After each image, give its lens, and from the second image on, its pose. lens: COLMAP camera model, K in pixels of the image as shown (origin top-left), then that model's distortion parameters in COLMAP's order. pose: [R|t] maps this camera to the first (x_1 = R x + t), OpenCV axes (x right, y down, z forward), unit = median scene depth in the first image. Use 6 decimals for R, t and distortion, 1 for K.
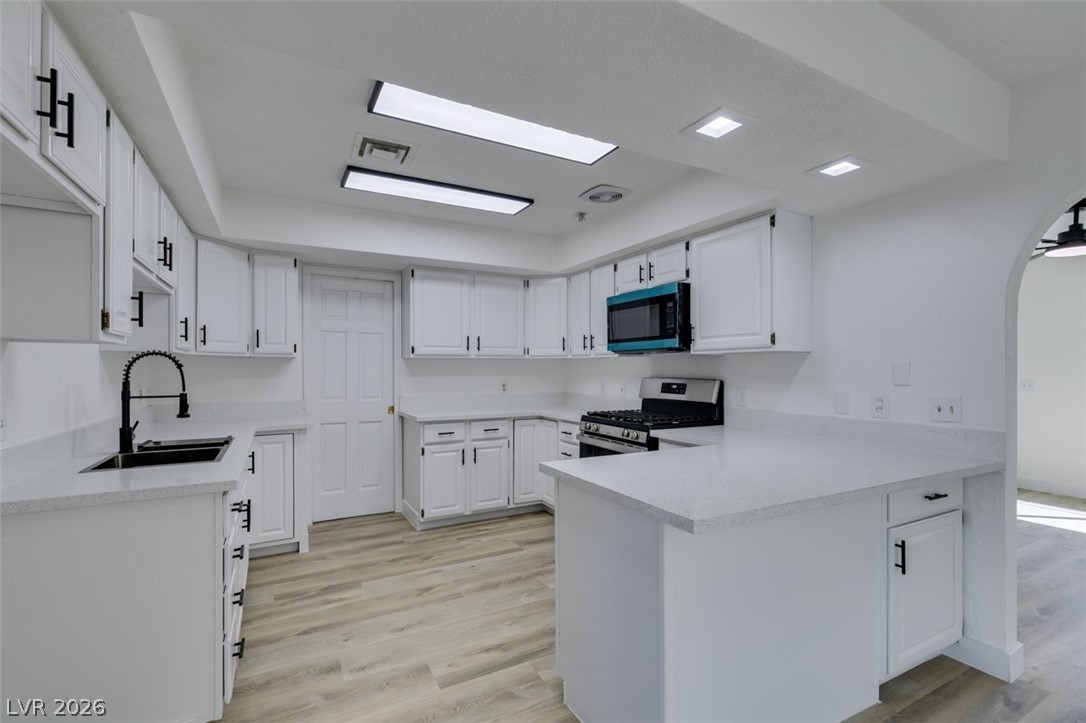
lens RADIAL K [[485.1, 0, 543.3], [0, 485.1, 367.9], [0, 0, 1]] dist [0.005846, -0.001861]
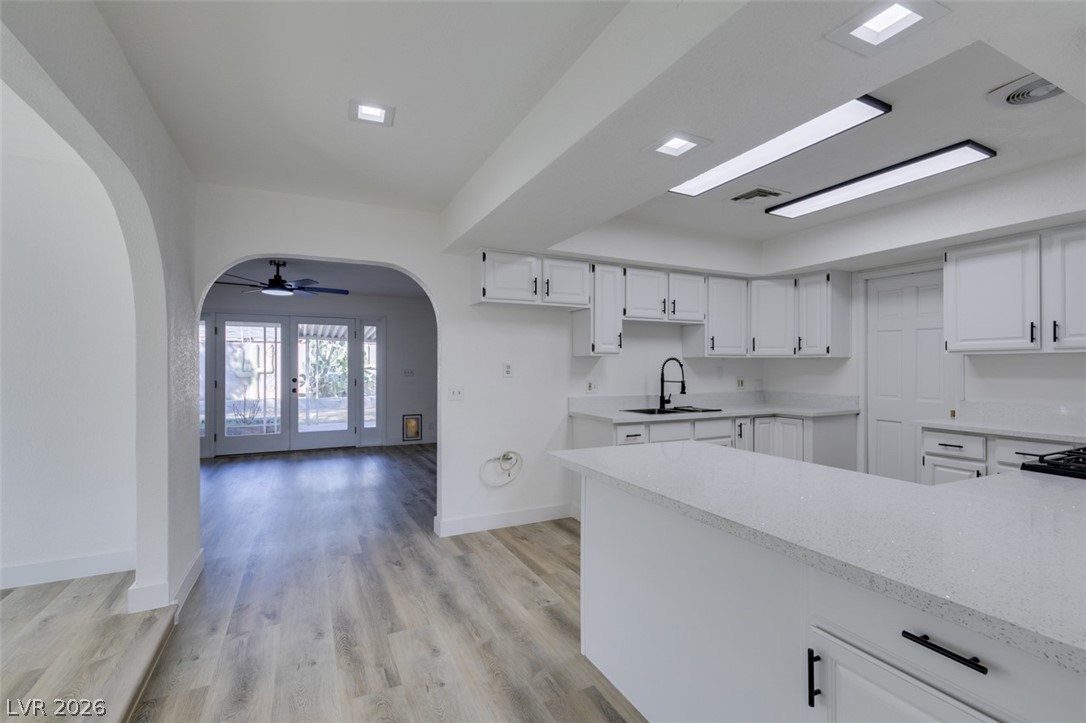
lens RADIAL K [[485.1, 0, 540.0], [0, 485.1, 365.6], [0, 0, 1]] dist [0.005846, -0.001861]
pose [[-0.042941, -0.001568, -0.999076, 0.693973], [-0.000426, 0.999999, -0.001551, 0.000012], [0.999078, 0.000359, -0.042941, 0.348971]]
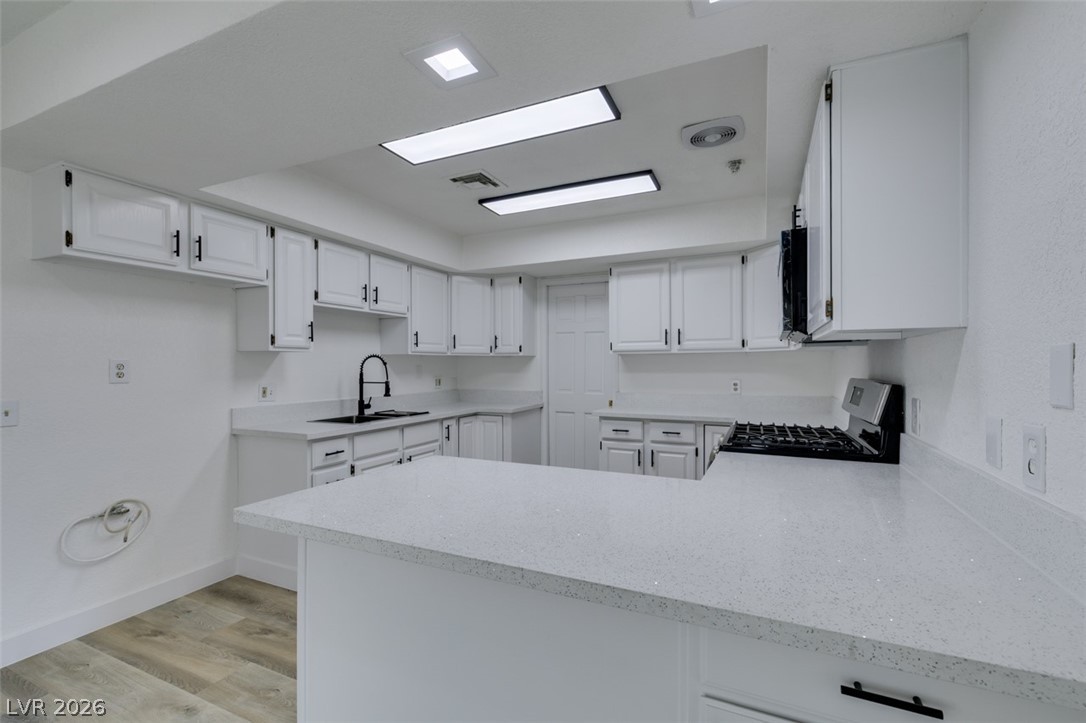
lens RADIAL K [[485.1, 0, 541.8], [0, 485.1, 365.8], [0, 0, 1]] dist [0.005846, -0.001861]
pose [[0.594546, -0.000041, -0.804061, 0.518535], [0.003761, 0.999989, 0.002730, 0.000455], [0.804052, -0.004647, 0.594540, 0.301530]]
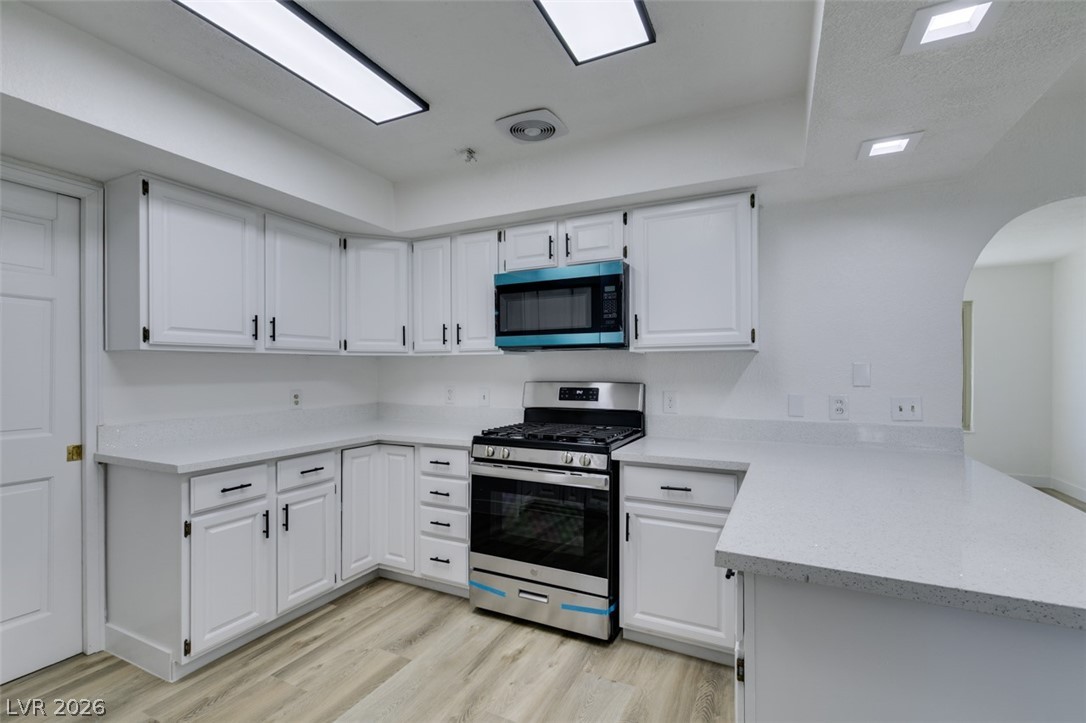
lens RADIAL K [[485.1, 0, 538.4], [0, 485.1, 369.9], [0, 0, 1]] dist [0.005846, -0.001861]
pose [[0.817752, -0.000684, 0.575571, -0.249134], [0.000681, 1.000000, 0.000221, 0.001104], [-0.575571, 0.000211, 0.817752, 0.366935]]
